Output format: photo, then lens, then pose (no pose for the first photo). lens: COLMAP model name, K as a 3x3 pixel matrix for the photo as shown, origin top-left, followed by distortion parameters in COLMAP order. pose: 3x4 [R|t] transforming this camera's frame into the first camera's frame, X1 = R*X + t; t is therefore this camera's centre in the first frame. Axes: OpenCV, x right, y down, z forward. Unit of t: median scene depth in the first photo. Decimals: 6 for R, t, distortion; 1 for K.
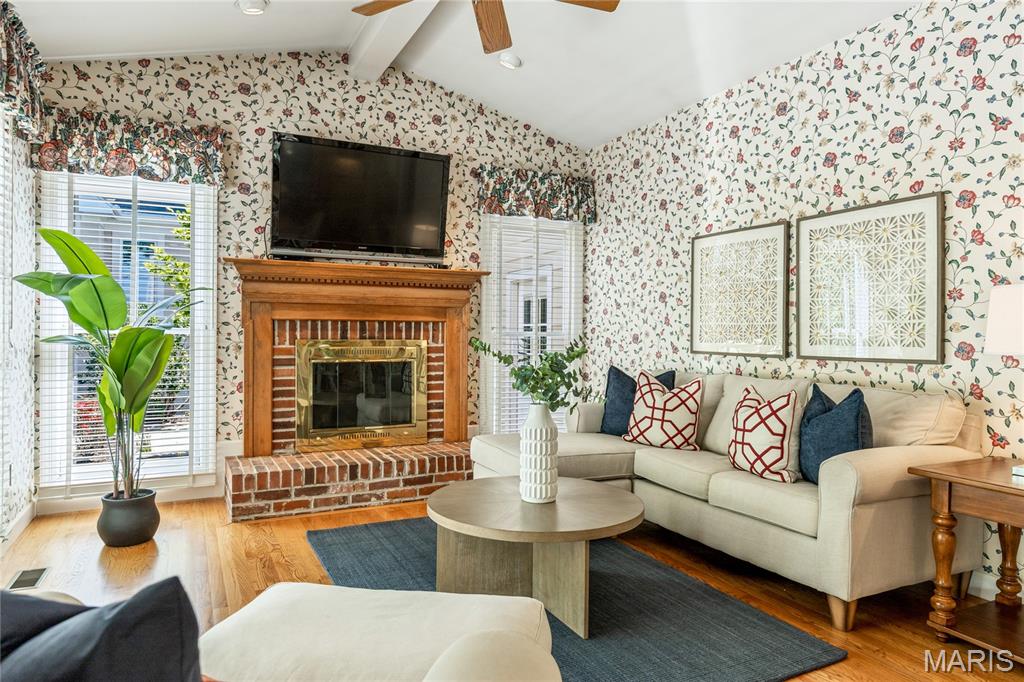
lens RADIAL K [[642.4, 0, 510.8], [0, 642.4, 335.2], [0, 0, 1]] dist [0.001691, -0.000722]
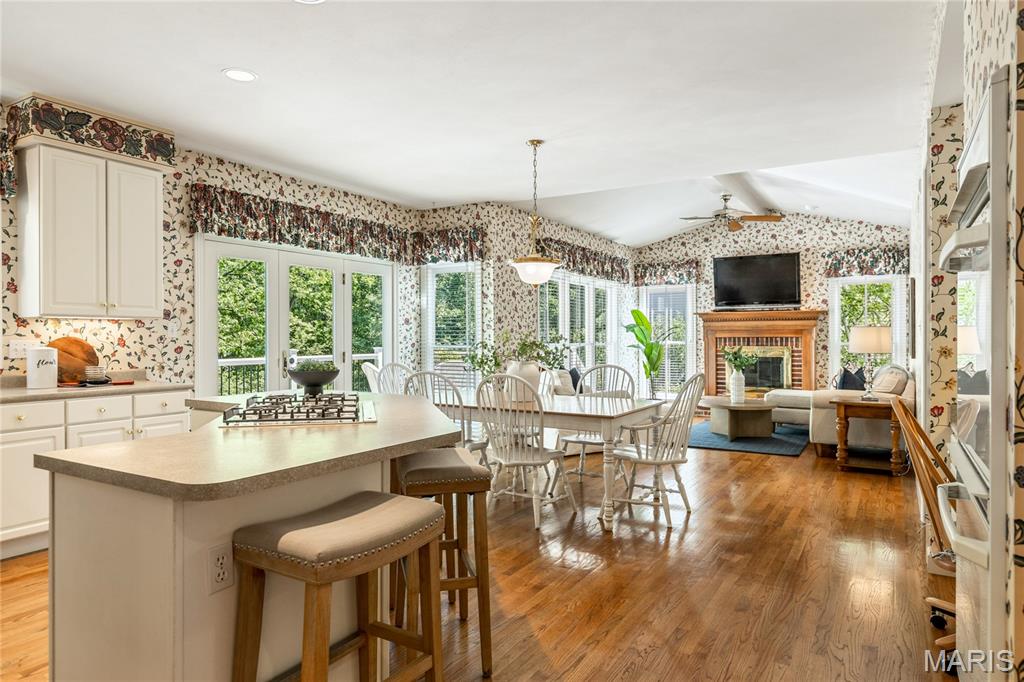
lens RADIAL K [[625.6, 0, 515.1], [0, 625.6, 339.0], [0, 0, 1]] dist [-0.000033, 0.002624]
pose [[0.531193, -0.007253, -0.847219, 1.095311], [0.003793, 0.999974, -0.006182, -0.007400], [0.847242, 0.000070, 0.531207, -0.772405]]
